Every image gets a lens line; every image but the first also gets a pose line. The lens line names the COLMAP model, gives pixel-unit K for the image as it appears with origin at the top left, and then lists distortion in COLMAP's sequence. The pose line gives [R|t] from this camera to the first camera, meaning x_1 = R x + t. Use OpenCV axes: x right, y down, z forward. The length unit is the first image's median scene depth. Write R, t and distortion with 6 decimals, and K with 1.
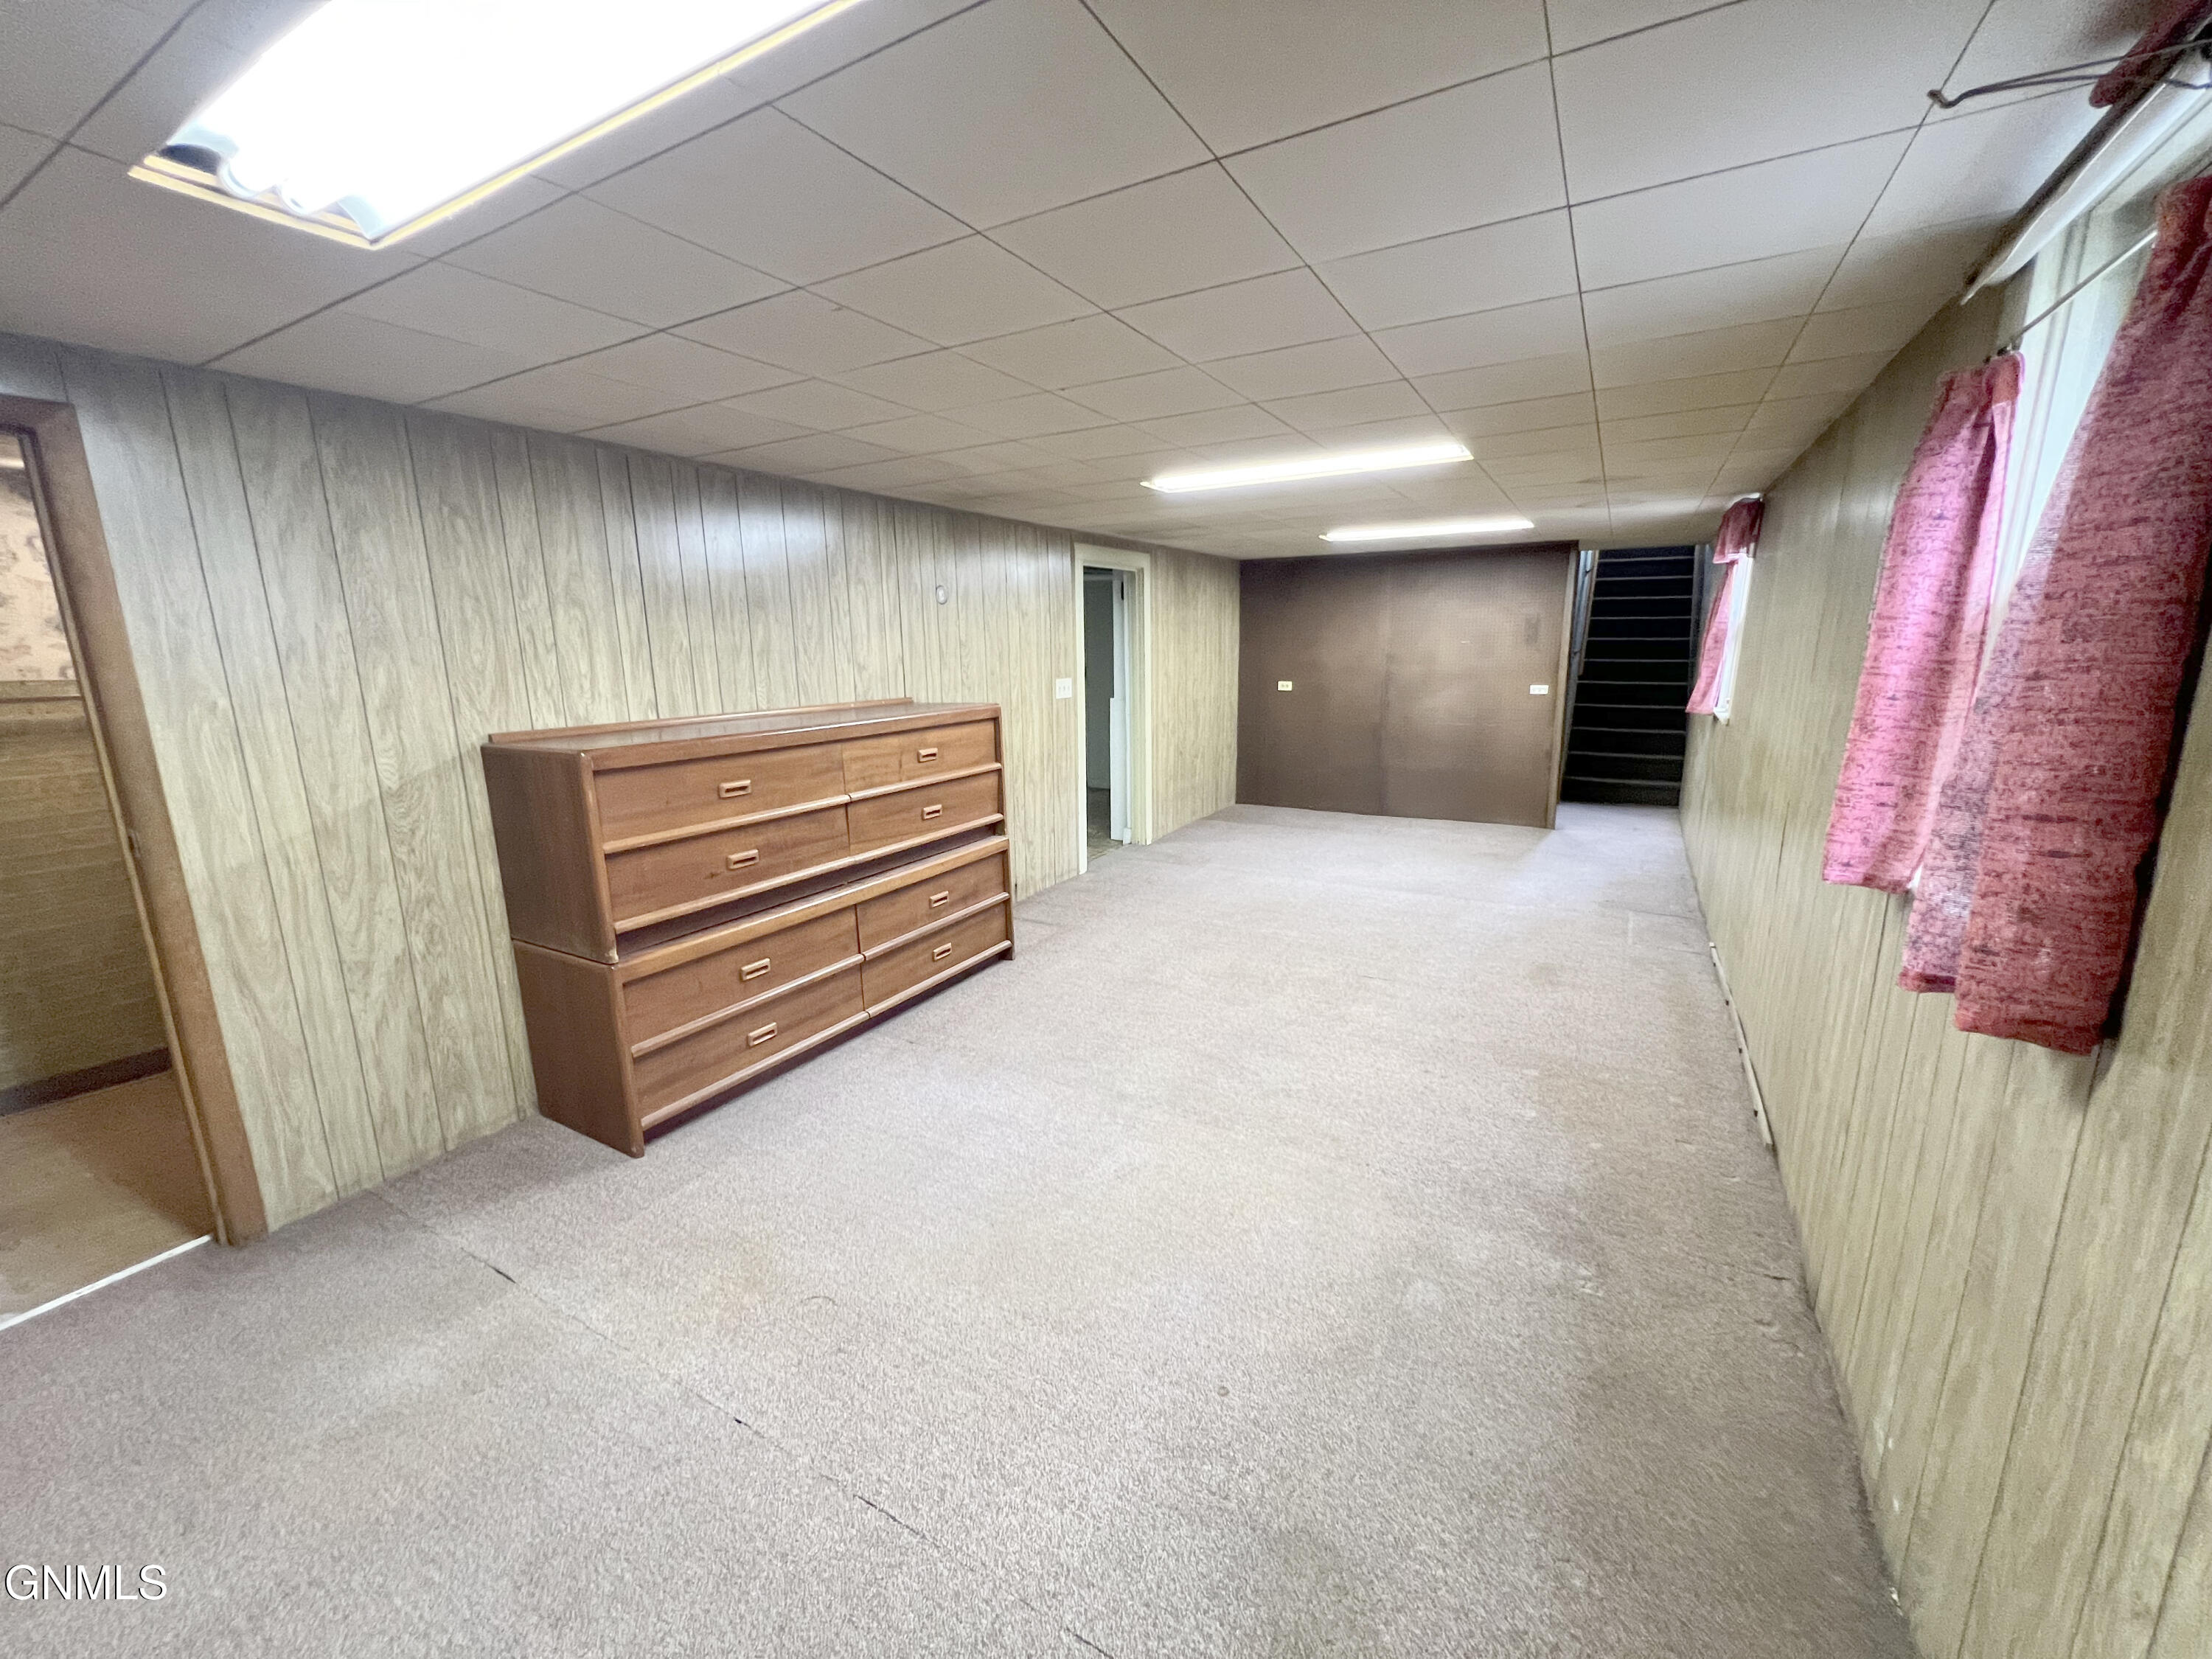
lens RADIAL K [[881.2, 0, 1103.4], [0, 881.2, 828.6], [0, 0, 1]] dist [-0.002056, 0.000228]
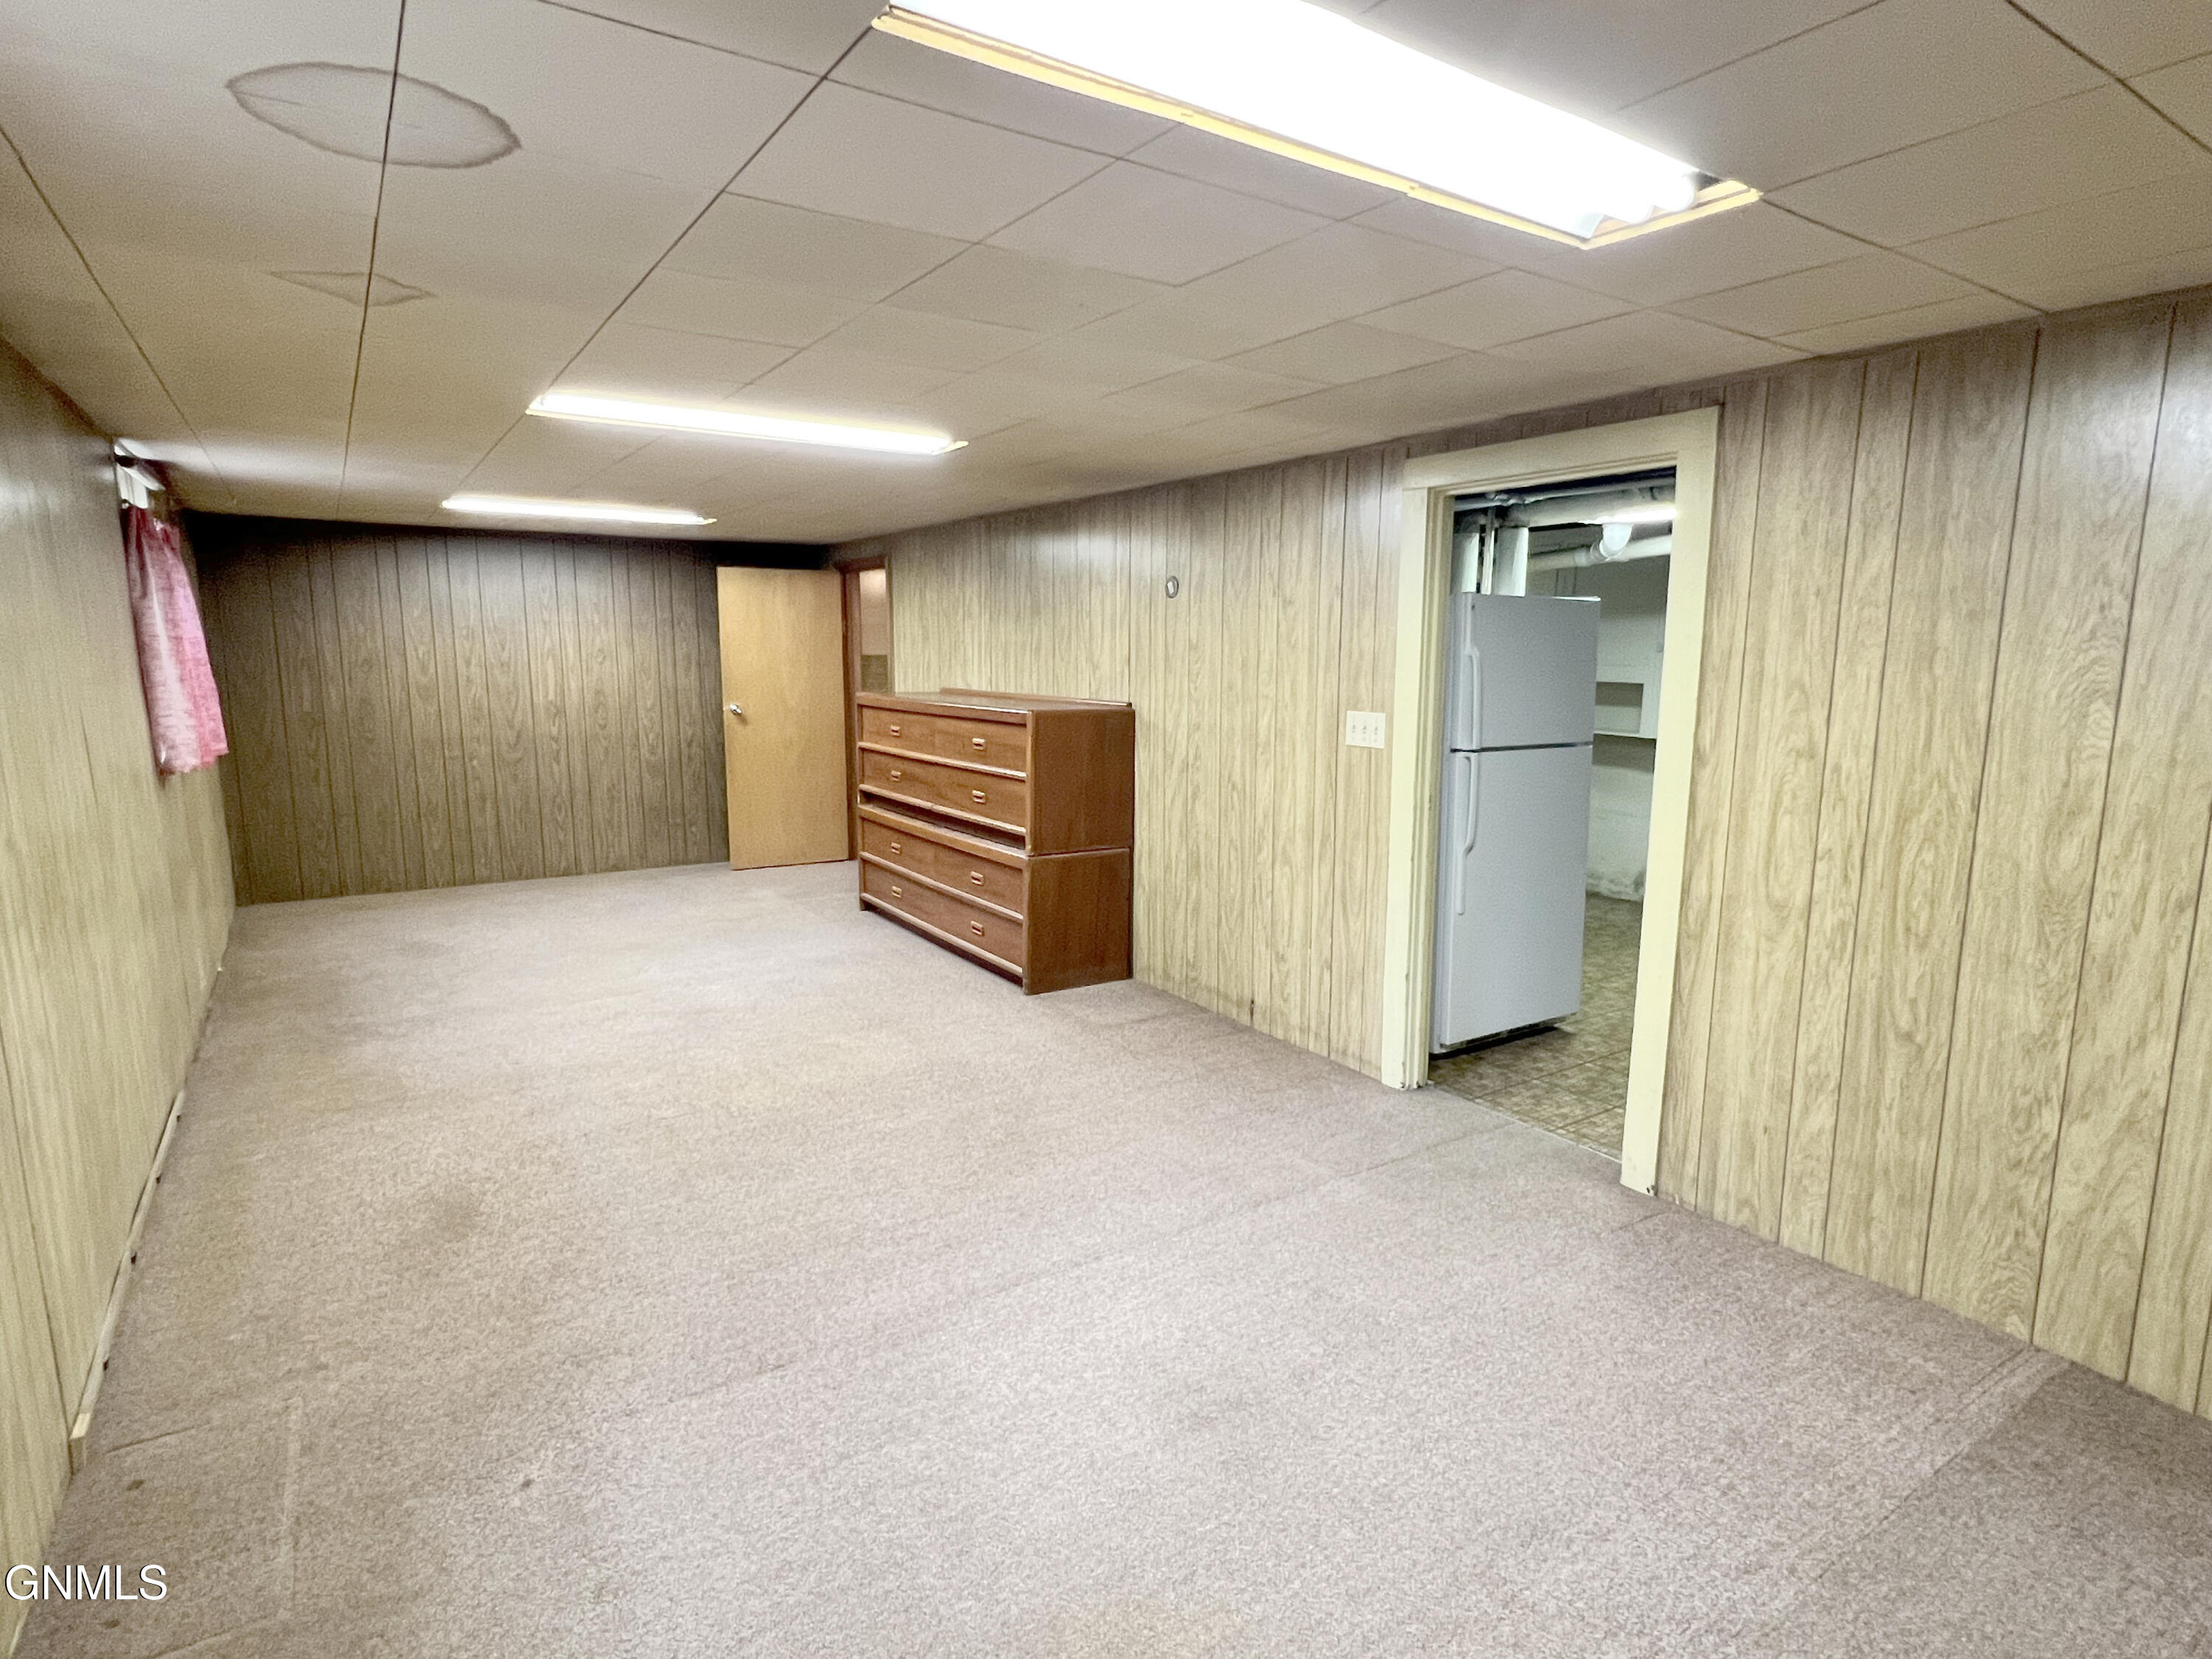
lens RADIAL K [[1175.6, 0, 1106.0], [0, 1175.6, 829.5], [0, 0, 1]] dist [0.001921, -0.000074]
pose [[-0.448776, 0.152192, -0.880590, 0.771041], [-0.184610, 0.948348, 0.257985, -0.290456], [0.874368, 0.278343, -0.397499, 1.303531]]
